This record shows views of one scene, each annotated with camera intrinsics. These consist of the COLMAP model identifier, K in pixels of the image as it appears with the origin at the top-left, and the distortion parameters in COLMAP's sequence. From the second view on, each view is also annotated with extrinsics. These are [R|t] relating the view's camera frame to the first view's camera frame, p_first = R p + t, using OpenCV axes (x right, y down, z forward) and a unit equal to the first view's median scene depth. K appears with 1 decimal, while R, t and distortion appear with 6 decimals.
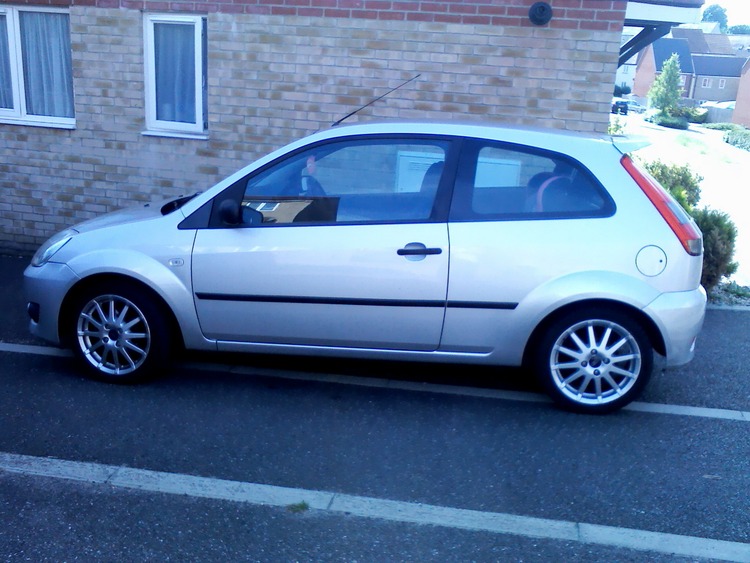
lens RADIAL K [[731.0, 0, 366.8], [0, 731.0, 282.1], [0, 0, 1]] dist [-0.024663, 0.093652]
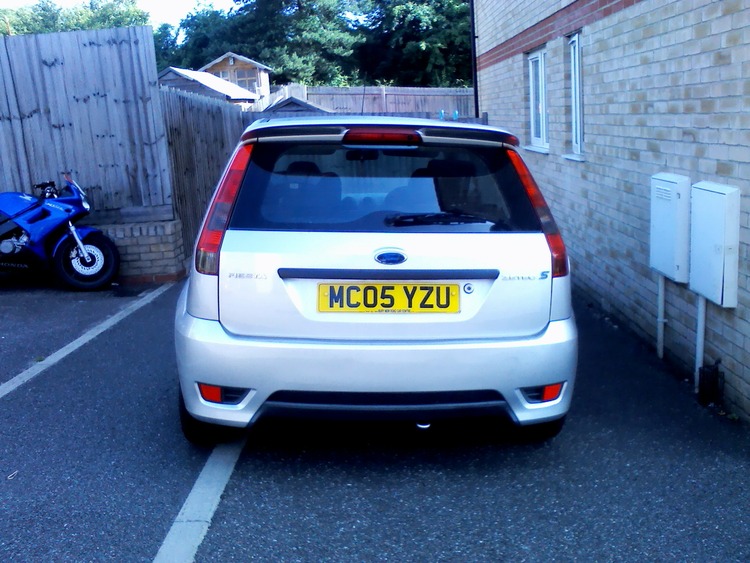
lens RADIAL K [[731.0, 0, 366.8], [0, 731.0, 282.1], [0, 0, 1]] dist [-0.024663, 0.093652]
pose [[0.161840, 0.150082, -0.975337, 0.755460], [-0.205557, 0.971814, 0.115432, -0.100810], [0.965171, 0.181806, 0.188129, 0.624933]]
